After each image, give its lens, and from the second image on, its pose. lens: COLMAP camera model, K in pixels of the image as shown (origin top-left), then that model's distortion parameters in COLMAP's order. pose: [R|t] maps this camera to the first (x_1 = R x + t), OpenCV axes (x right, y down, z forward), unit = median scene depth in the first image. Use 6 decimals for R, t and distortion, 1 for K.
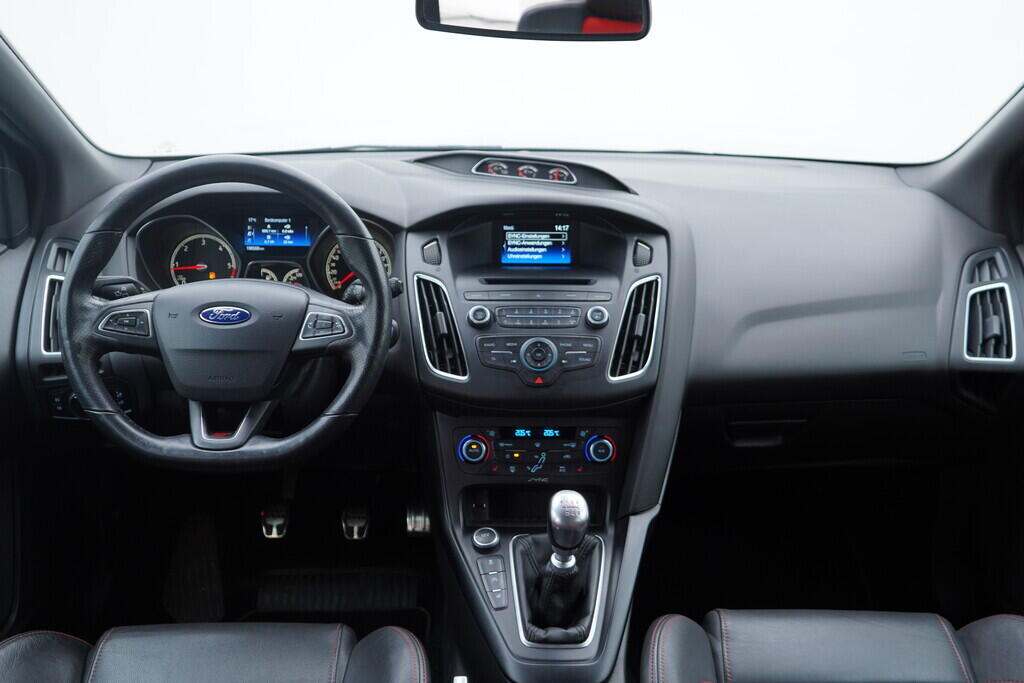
lens RADIAL K [[1054.1, 0, 512.0], [0, 1054.1, 341.5], [0, 0, 1]] dist [-0.004831, 0.016934]
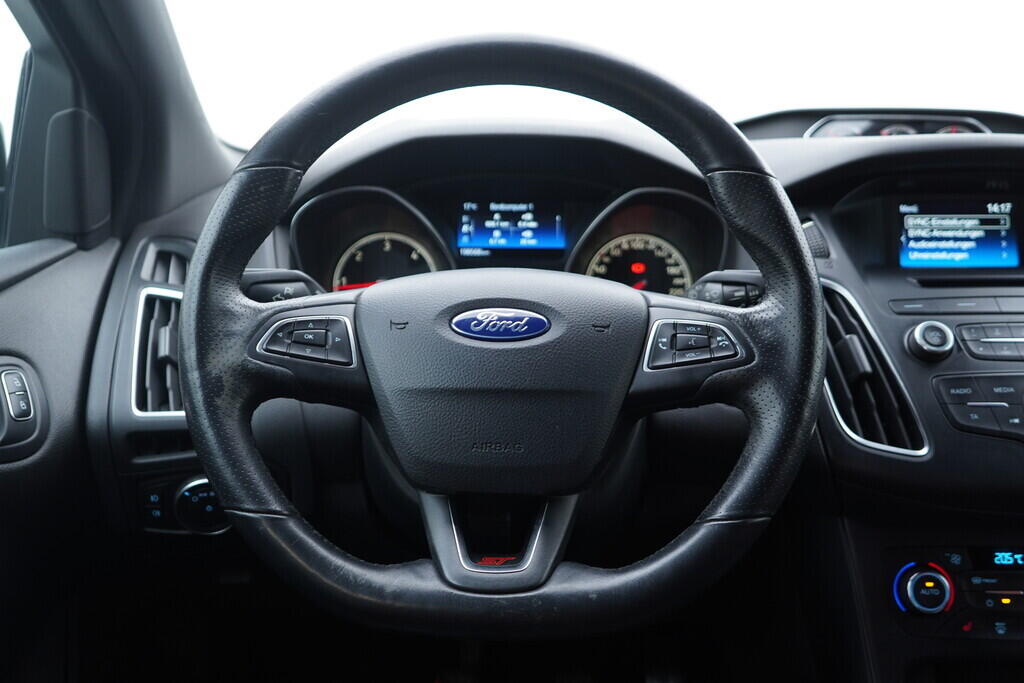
lens RADIAL K [[1054.1, 0, 512.0], [0, 1054.1, 341.5], [0, 0, 1]] dist [-0.004831, 0.016934]
pose [[0.999505, -0.005504, -0.030960, -0.229982], [0.001756, 0.992796, -0.119805, 0.041372], [0.031396, 0.119691, 0.992315, 0.451698]]
